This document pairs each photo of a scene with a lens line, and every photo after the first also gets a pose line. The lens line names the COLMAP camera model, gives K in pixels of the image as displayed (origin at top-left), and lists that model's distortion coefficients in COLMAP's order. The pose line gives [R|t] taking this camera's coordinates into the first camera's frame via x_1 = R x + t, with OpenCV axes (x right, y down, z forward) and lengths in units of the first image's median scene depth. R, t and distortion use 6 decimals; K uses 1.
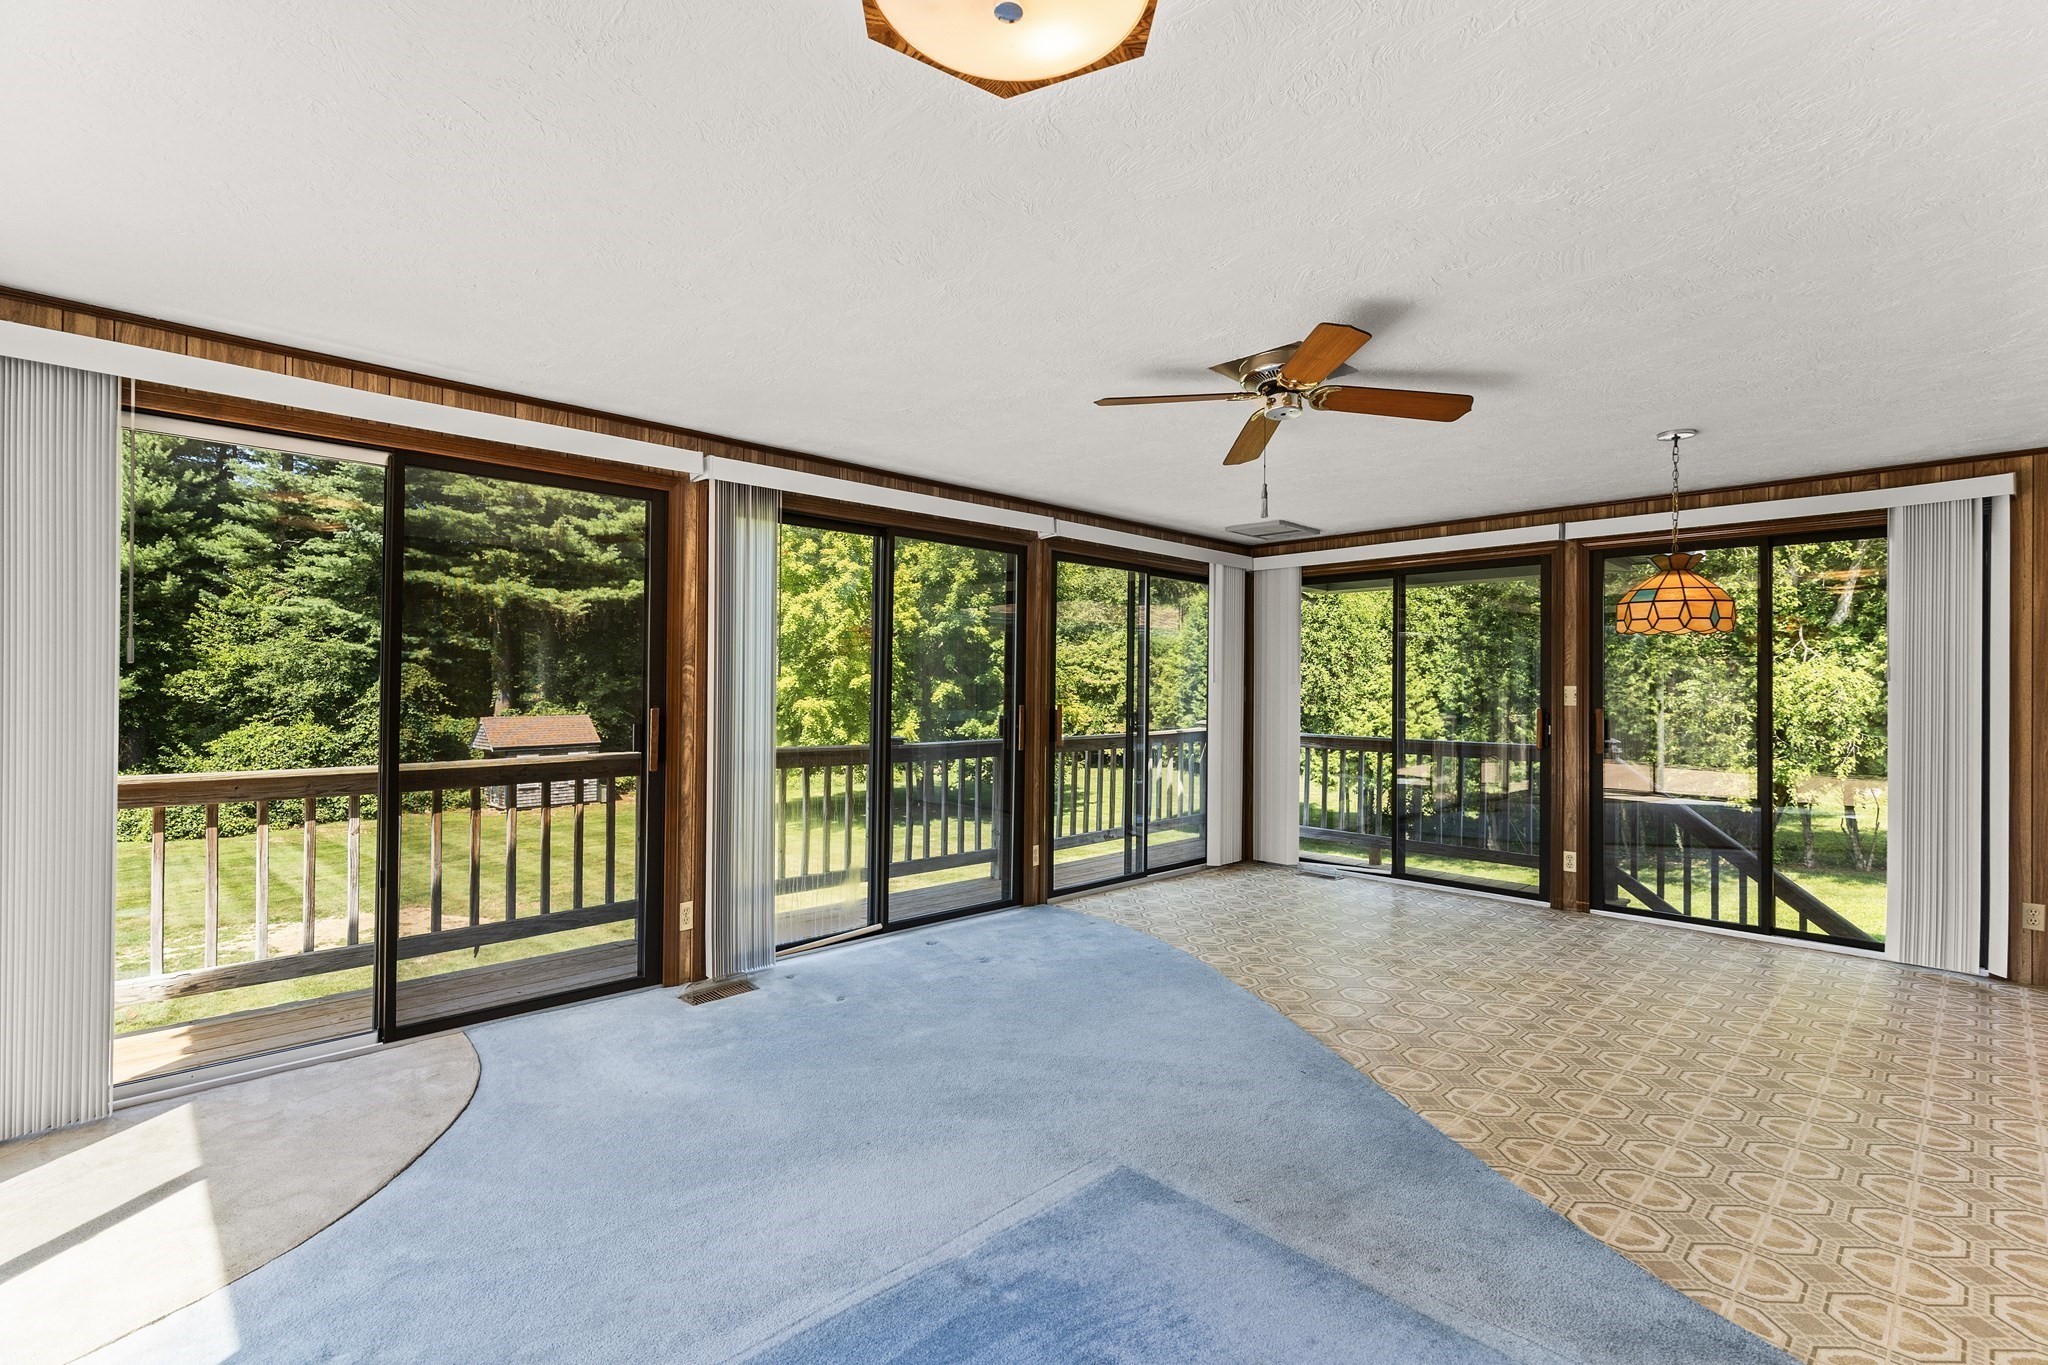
lens RADIAL K [[934.3, 0, 1025.4], [0, 934.3, 681.9], [0, 0, 1]] dist [0.006380, -0.000438]
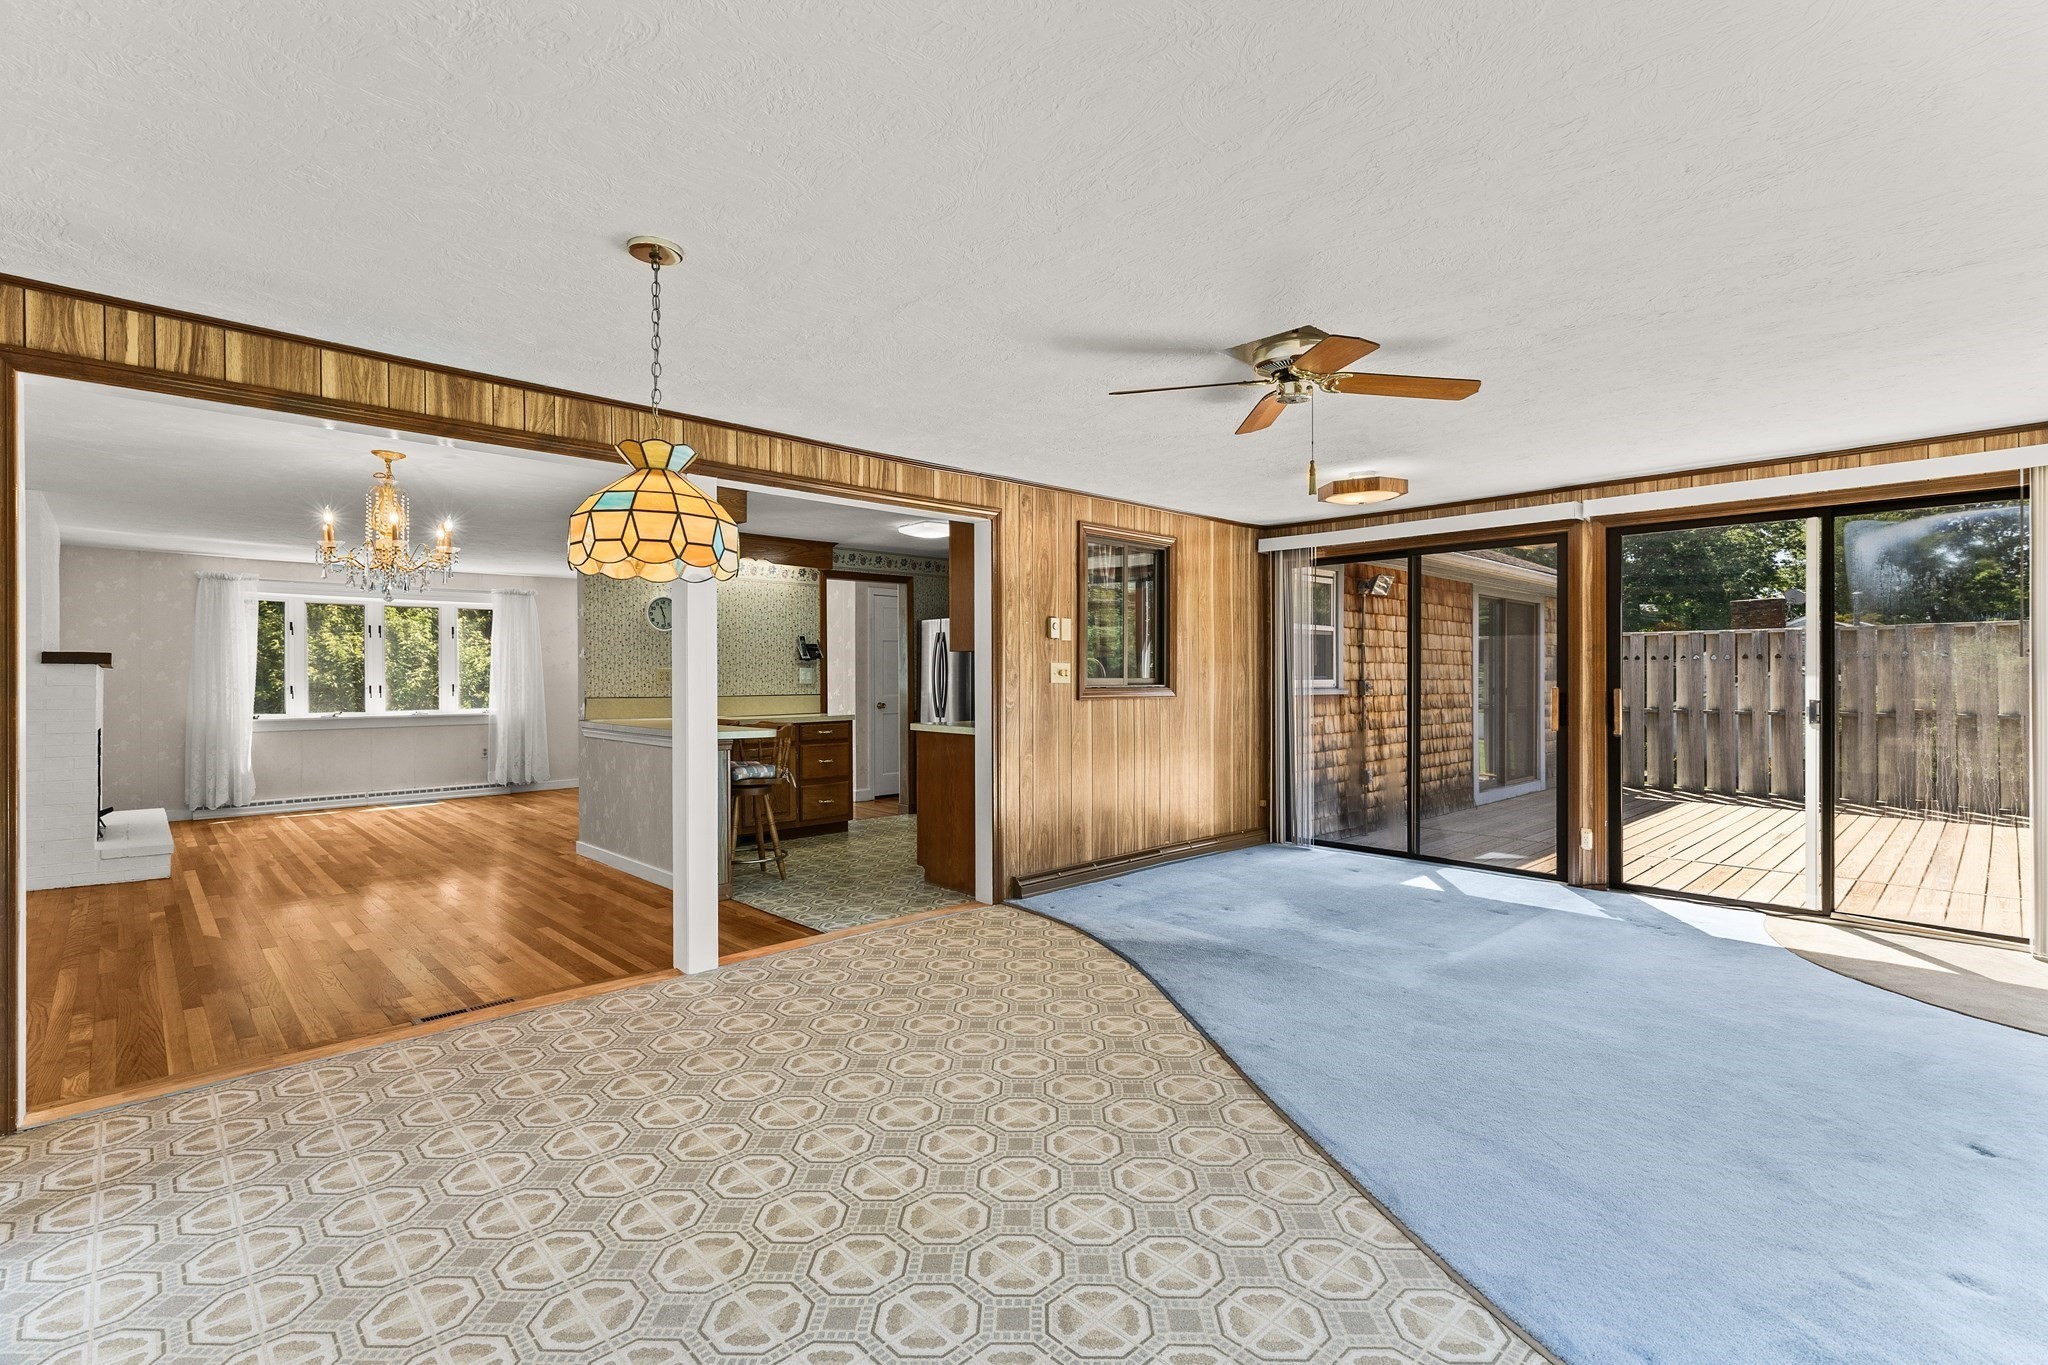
lens RADIAL K [[938.2, 0, 1023.7], [0, 938.2, 676.3], [0, 0, 1]] dist [0.006989, -0.000234]
pose [[-0.999904, -0.005270, 0.012814, 0.316447], [-0.005306, 0.999982, -0.002813, 0.011557], [-0.012798, -0.002881, -0.999914, 1.151787]]
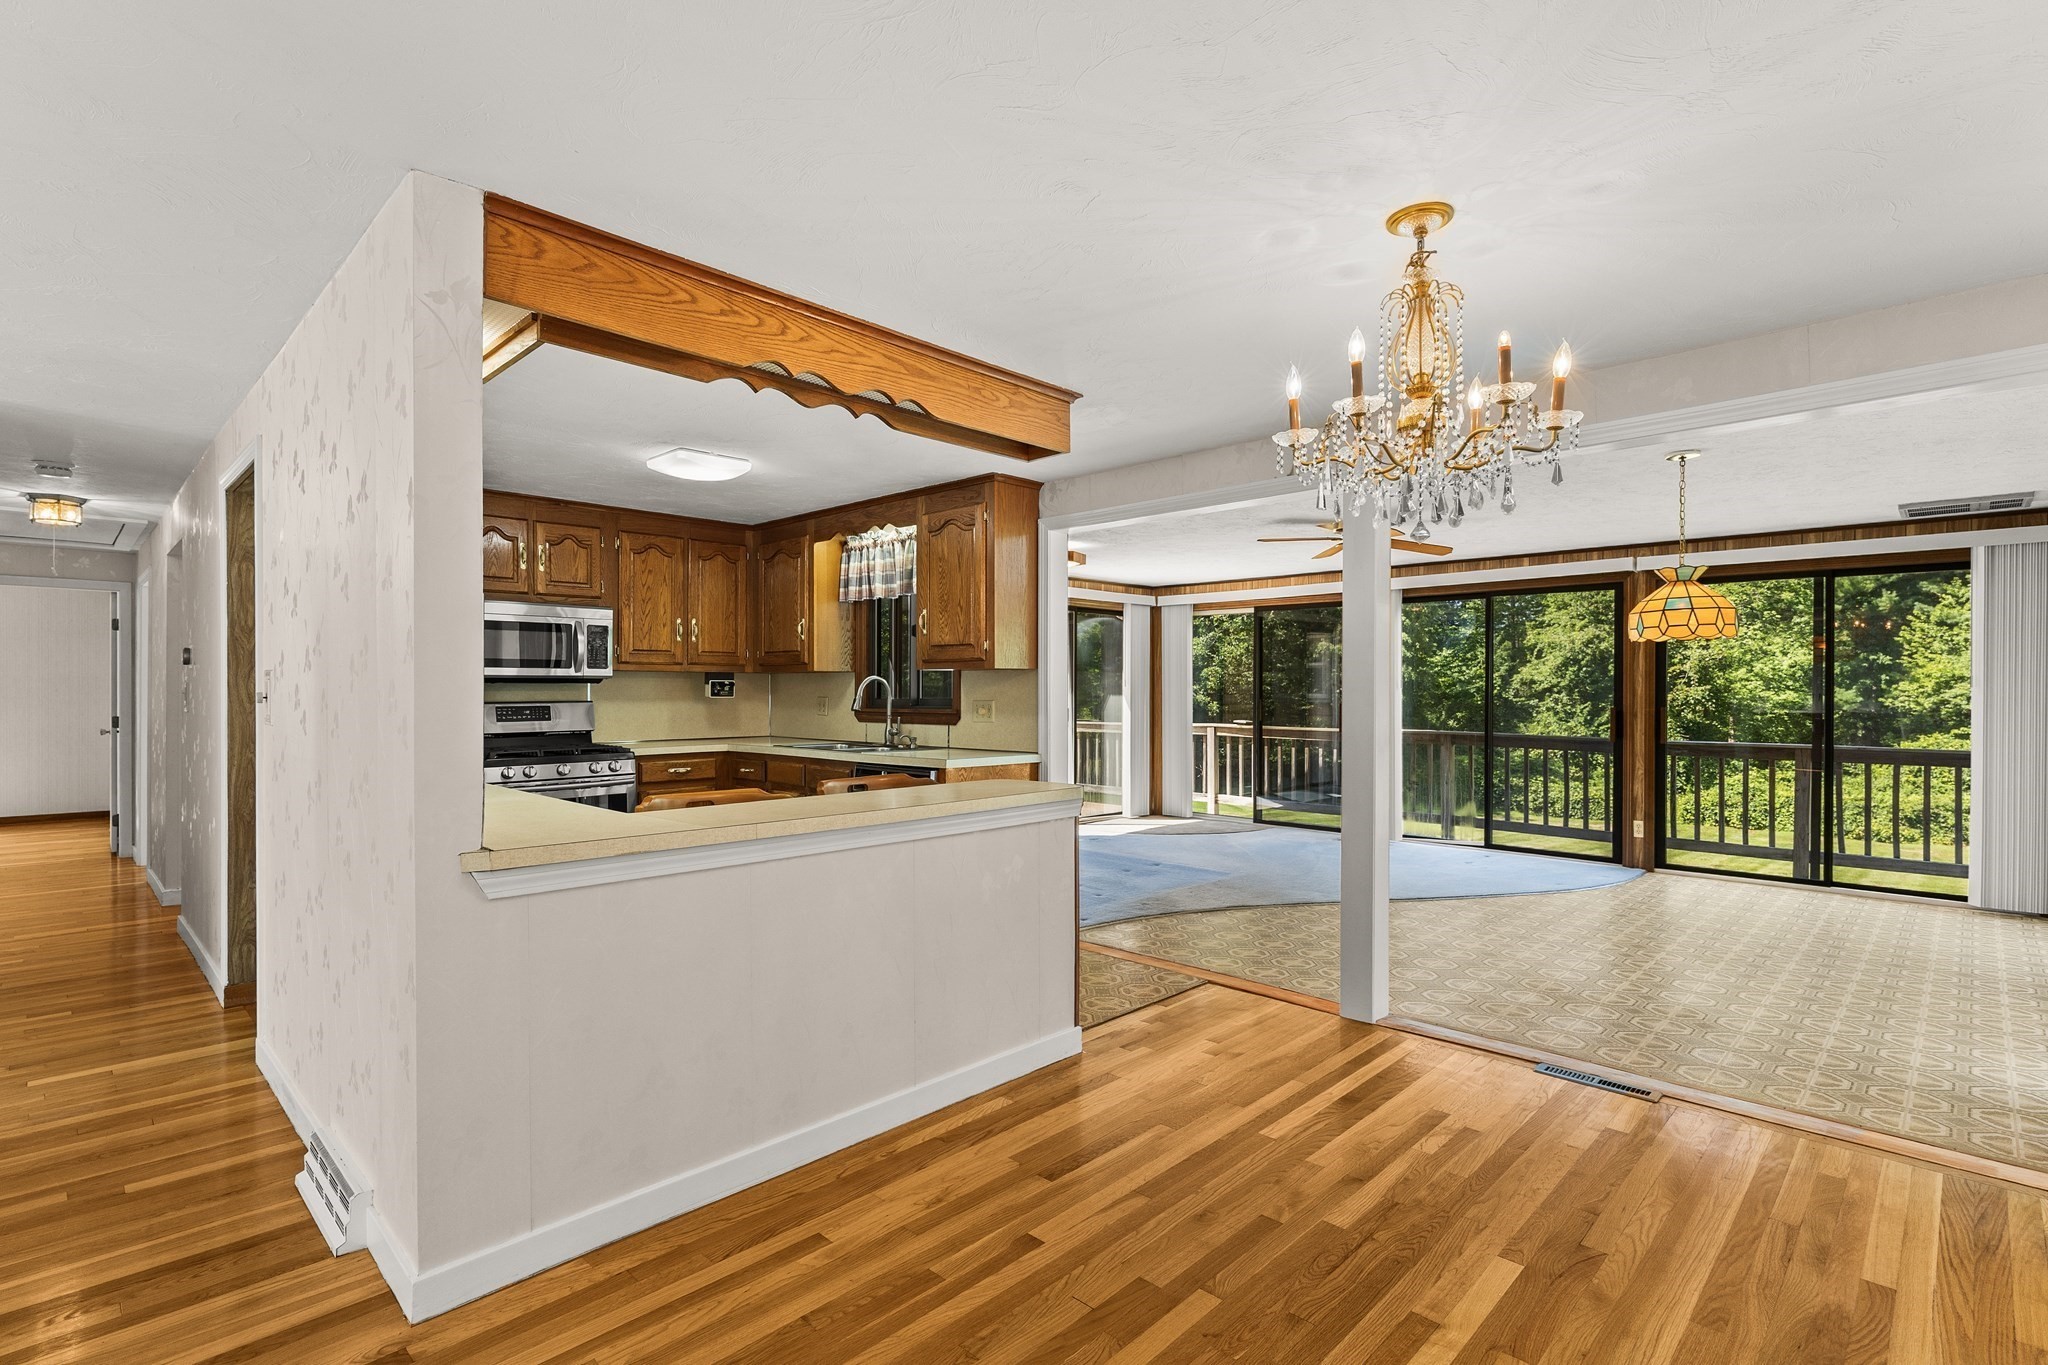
lens RADIAL K [[969.3, 0, 1020.4], [0, 969.3, 694.5], [0, 0, 1]] dist [0.002278, -0.000959]
pose [[0.017907, -0.003308, -0.999834, 1.279629], [0.003230, 0.999990, -0.003251, 0.009156], [0.999834, -0.003171, 0.017917, 0.156821]]
